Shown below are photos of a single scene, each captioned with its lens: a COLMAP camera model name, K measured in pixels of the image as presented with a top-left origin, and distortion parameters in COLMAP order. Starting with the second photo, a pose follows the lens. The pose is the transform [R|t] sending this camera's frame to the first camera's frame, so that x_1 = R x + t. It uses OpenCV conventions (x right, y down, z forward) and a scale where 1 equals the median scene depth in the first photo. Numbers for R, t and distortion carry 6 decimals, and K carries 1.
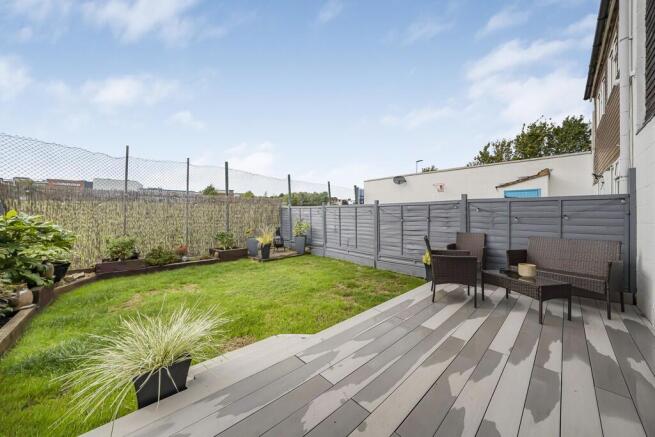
lens RADIAL K [[227.4, 0, 327.5], [0, 227.4, 218.5], [0, 0, 1]] dist [0.000247, 0.000003]
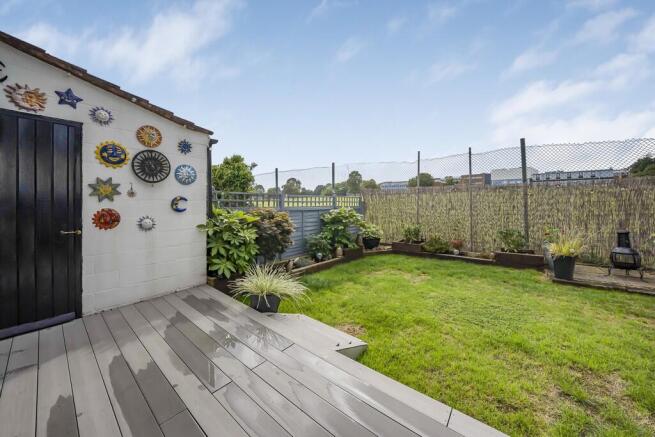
lens RADIAL K [[258.0, 0, 327.4], [0, 258.0, 208.3], [0, 0, 1]] dist [-0.000370, -0.000062]
pose [[0.105006, 0.011377, -0.994407, 0.451754], [-0.009925, 0.999897, 0.010392, -0.009409], [0.994422, 0.008778, 0.105108, 0.449759]]
